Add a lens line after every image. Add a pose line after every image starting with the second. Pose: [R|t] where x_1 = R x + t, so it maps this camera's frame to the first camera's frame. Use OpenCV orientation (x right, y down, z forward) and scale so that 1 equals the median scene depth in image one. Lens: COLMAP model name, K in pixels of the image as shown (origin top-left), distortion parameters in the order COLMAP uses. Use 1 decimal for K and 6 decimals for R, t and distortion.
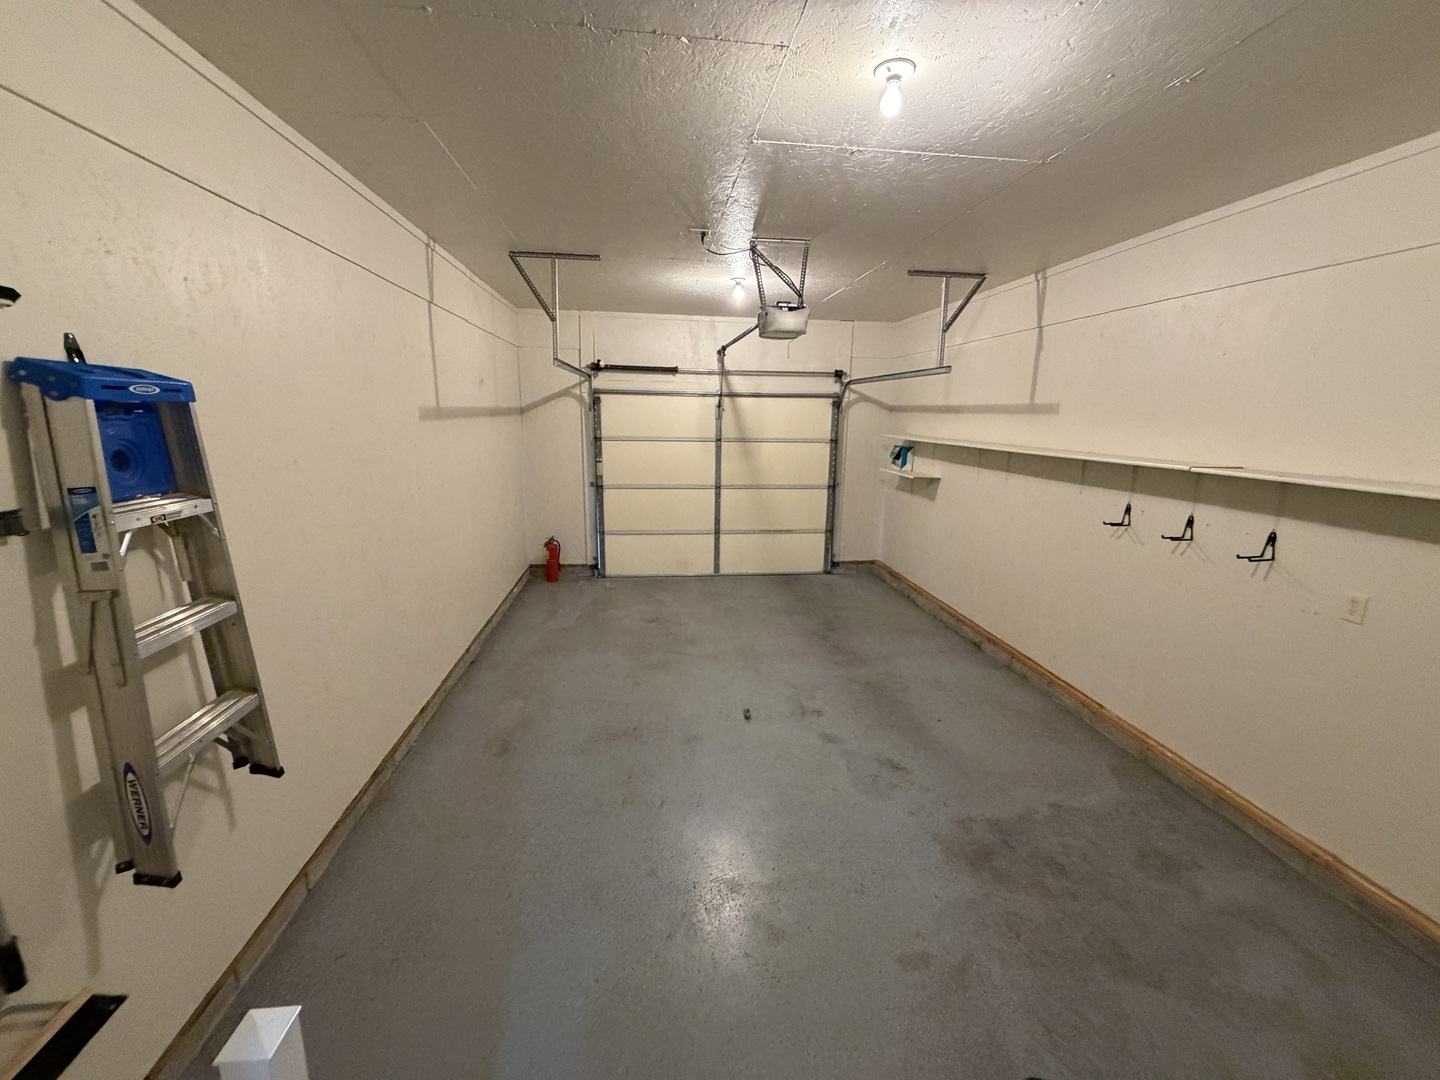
lens RADIAL K [[573.8, 0, 715.4], [0, 573.8, 534.0], [0, 0, 1]] dist [-0.000429, 0.000184]
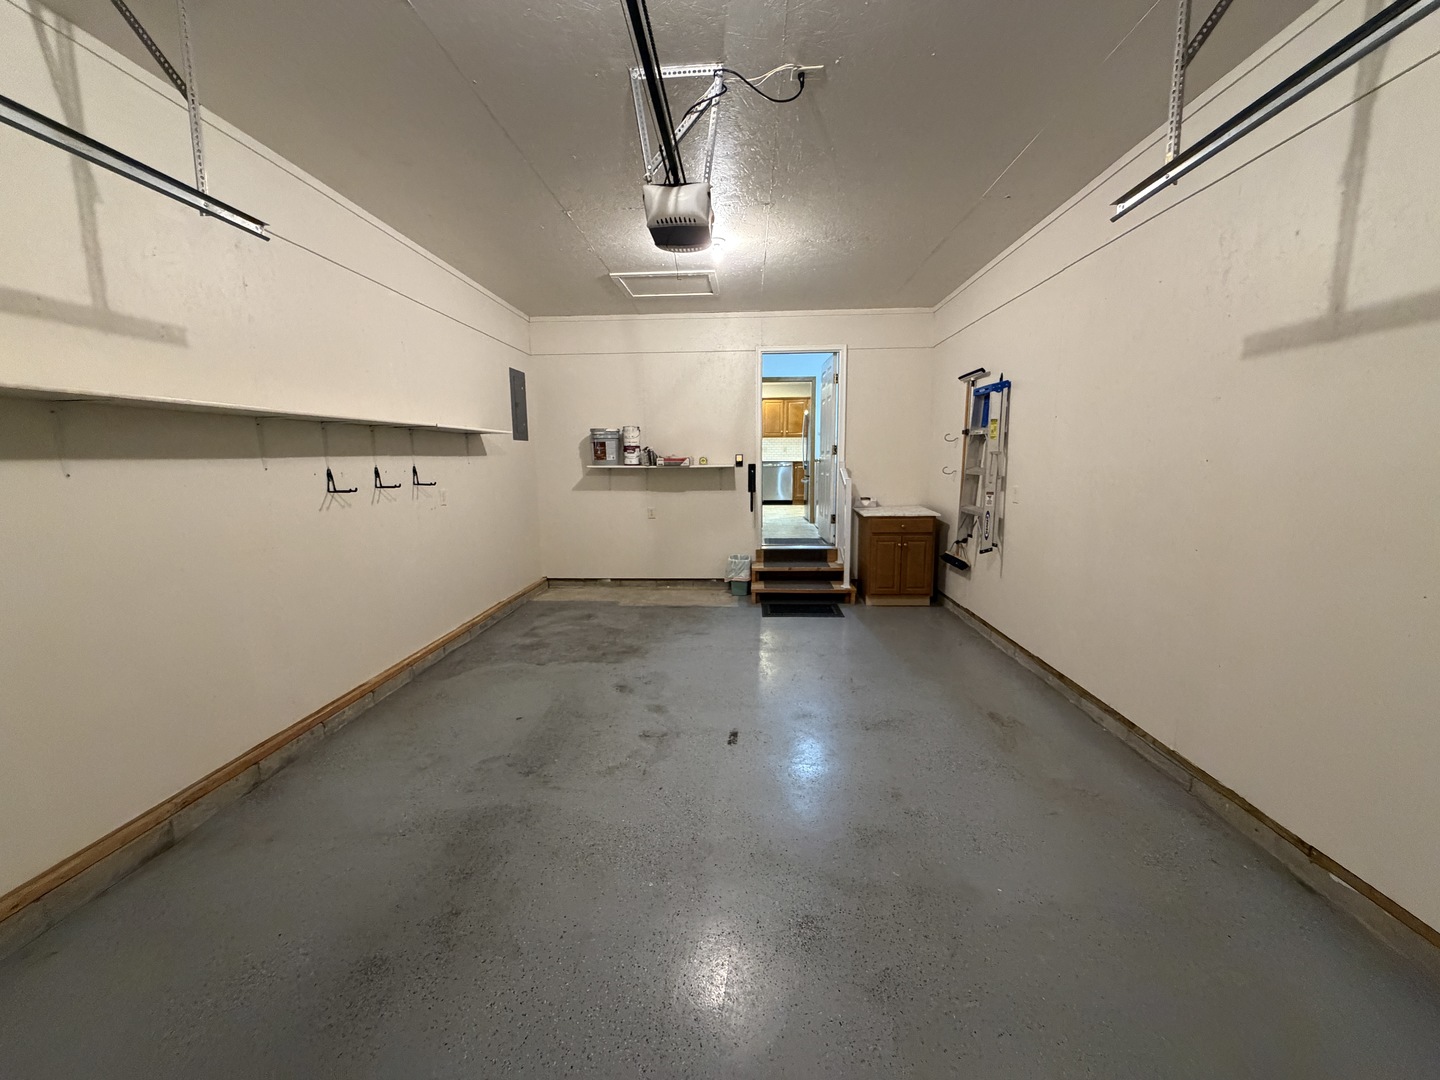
lens RADIAL K [[573.8, 0, 715.1], [0, 573.8, 527.2], [0, 0, 1]] dist [-0.000429, 0.000184]
pose [[-0.985782, -0.028481, 0.165601, -0.035927], [0.027373, 0.945146, 0.325499, -0.185721], [-0.165787, 0.325404, -0.930928, 1.336301]]
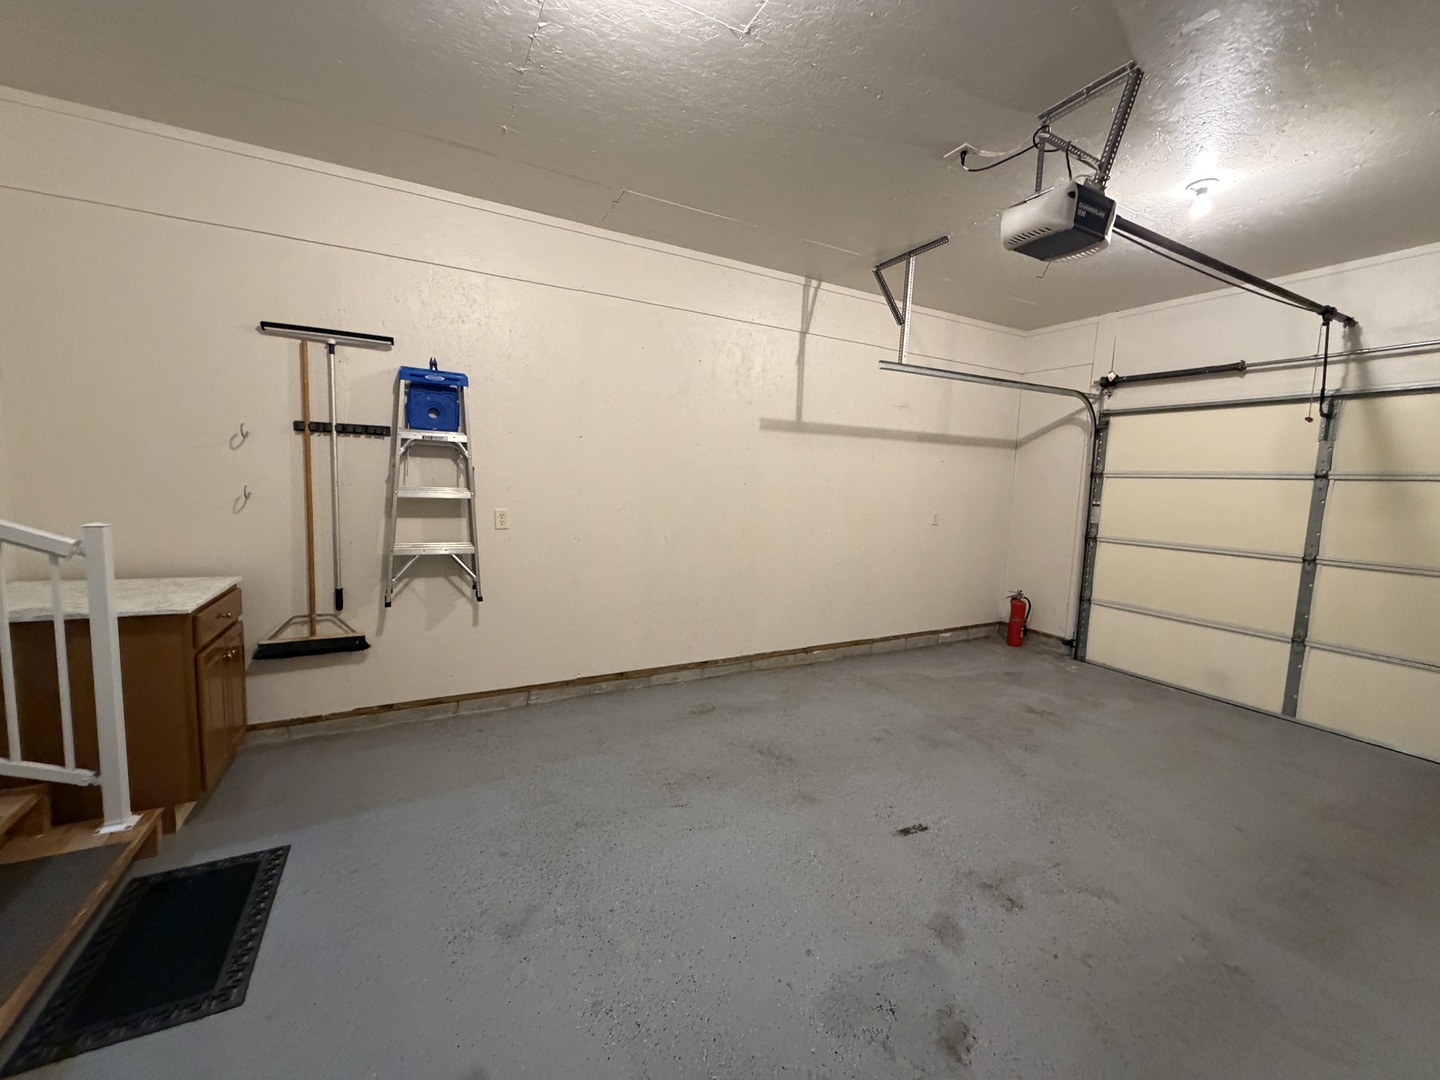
lens RADIAL K [[573.8, 0, 716.7], [0, 573.8, 534.2], [0, 0, 1]] dist [-0.000429, 0.000184]
pose [[0.368580, 0.084794, -0.925721, 0.443934], [-0.219809, 0.975541, 0.001839, 0.026476], [0.903234, 0.202804, 0.378204, 0.386944]]
